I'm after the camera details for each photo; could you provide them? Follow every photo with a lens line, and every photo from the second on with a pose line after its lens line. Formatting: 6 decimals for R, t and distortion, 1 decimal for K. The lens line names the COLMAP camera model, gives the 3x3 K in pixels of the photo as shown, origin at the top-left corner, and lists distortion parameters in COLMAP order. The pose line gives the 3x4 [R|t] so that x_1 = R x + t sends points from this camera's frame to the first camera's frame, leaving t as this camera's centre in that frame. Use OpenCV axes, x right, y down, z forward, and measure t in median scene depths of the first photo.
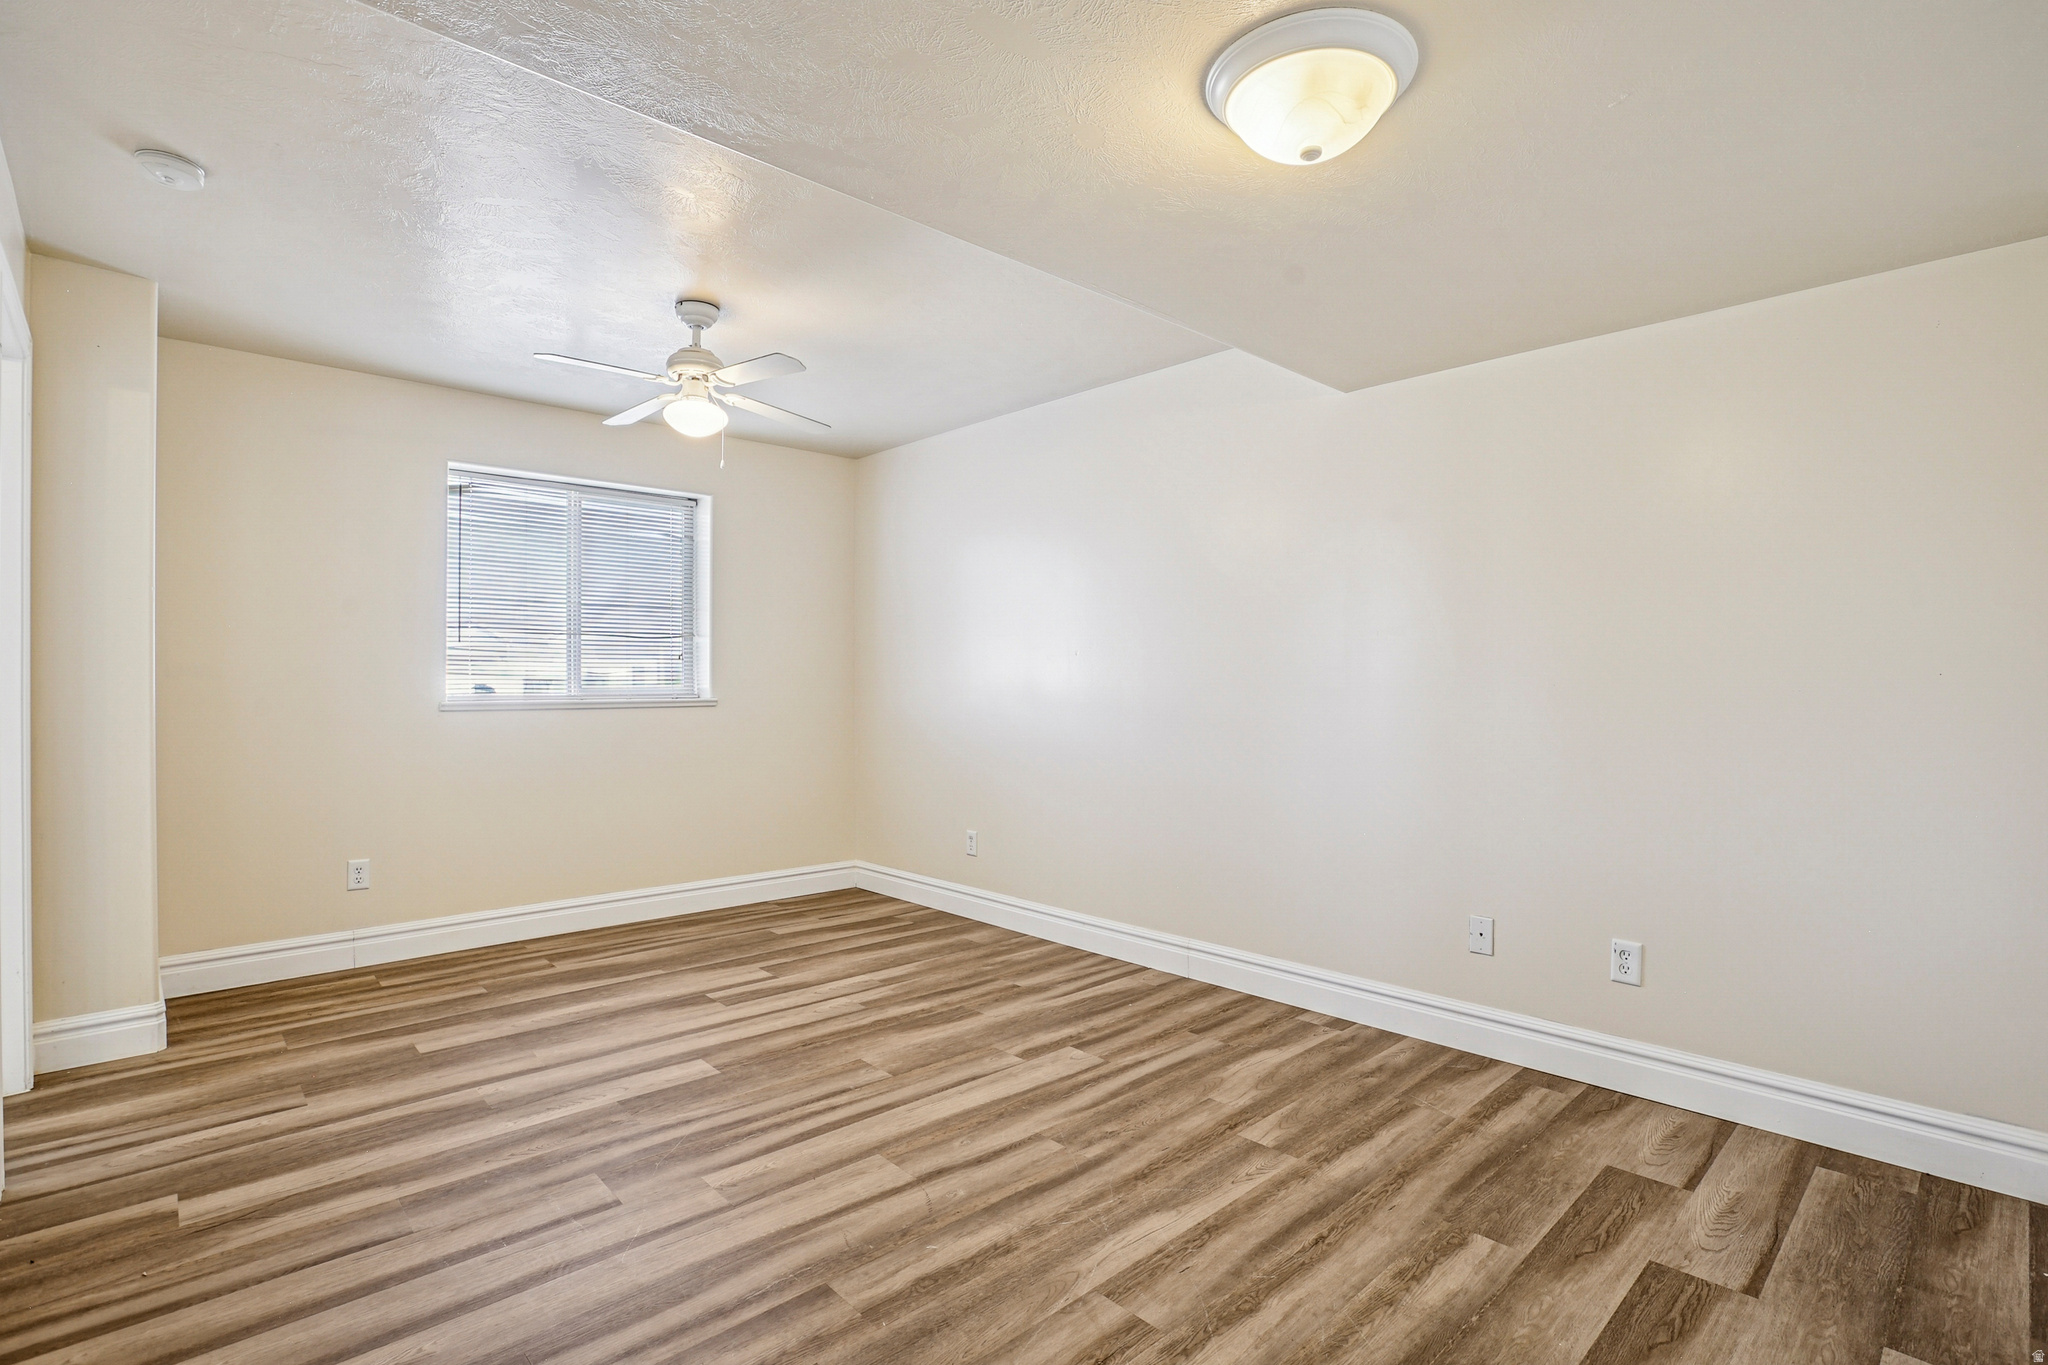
lens RADIAL K [[959.4, 0, 1033.5], [0, 959.4, 678.5], [0, 0, 1]] dist [-0.069720, 0.027841]
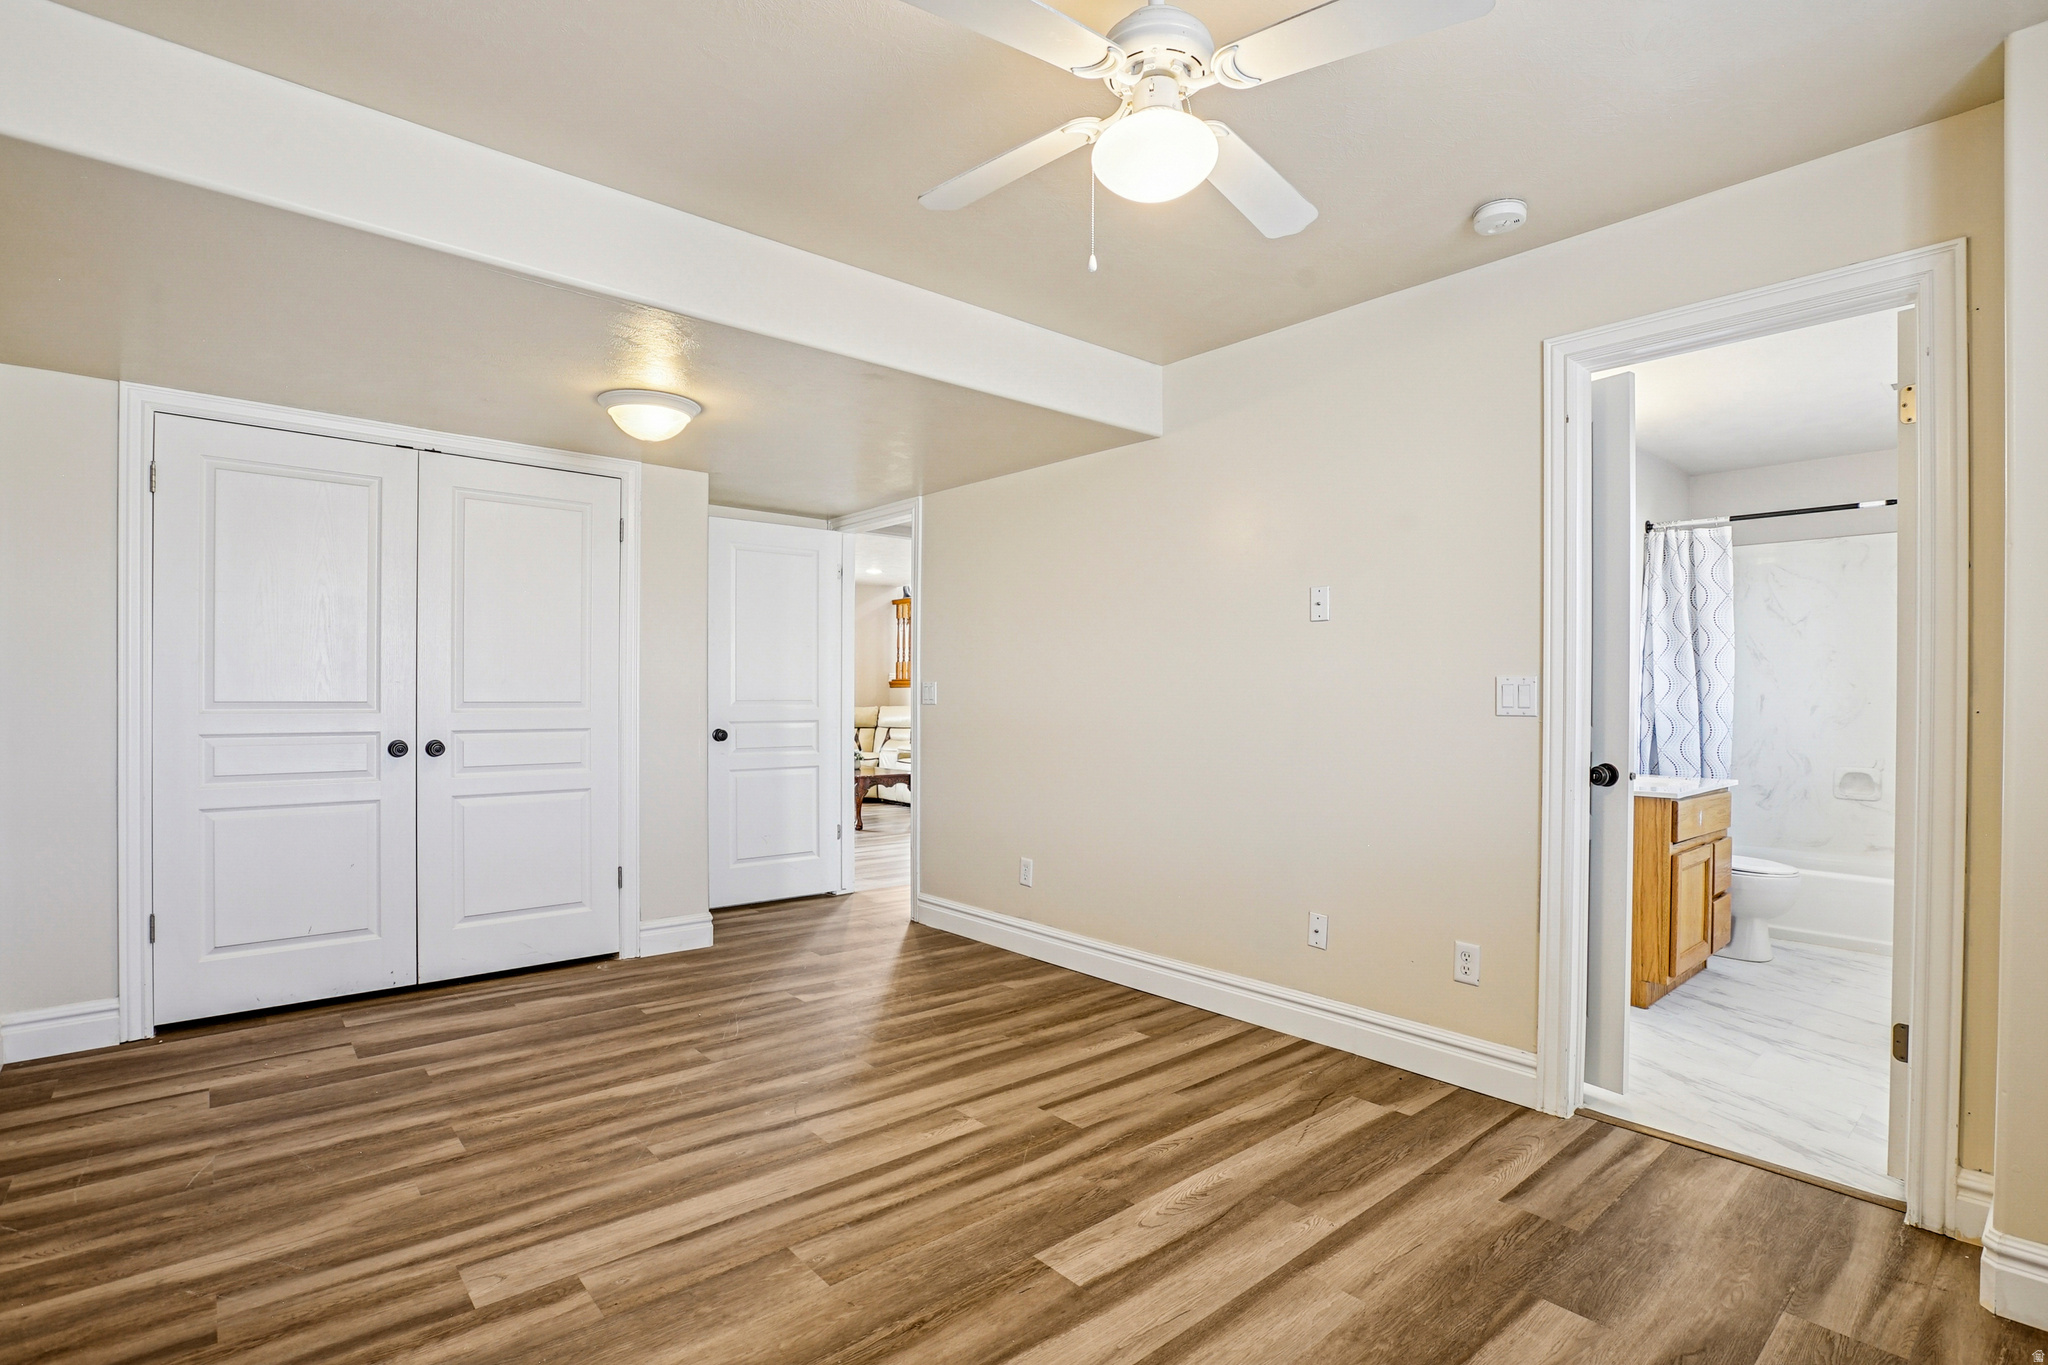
lens RADIAL K [[959.4, 0, 1033.5], [0, 959.4, 678.5], [0, 0, 1]] dist [-0.069720, 0.027841]
pose [[-0.999298, -0.006013, 0.036984, -0.414155], [-0.006524, 0.999885, -0.013709, 0.000767], [-0.036898, -0.013940, -0.999222, 1.980582]]
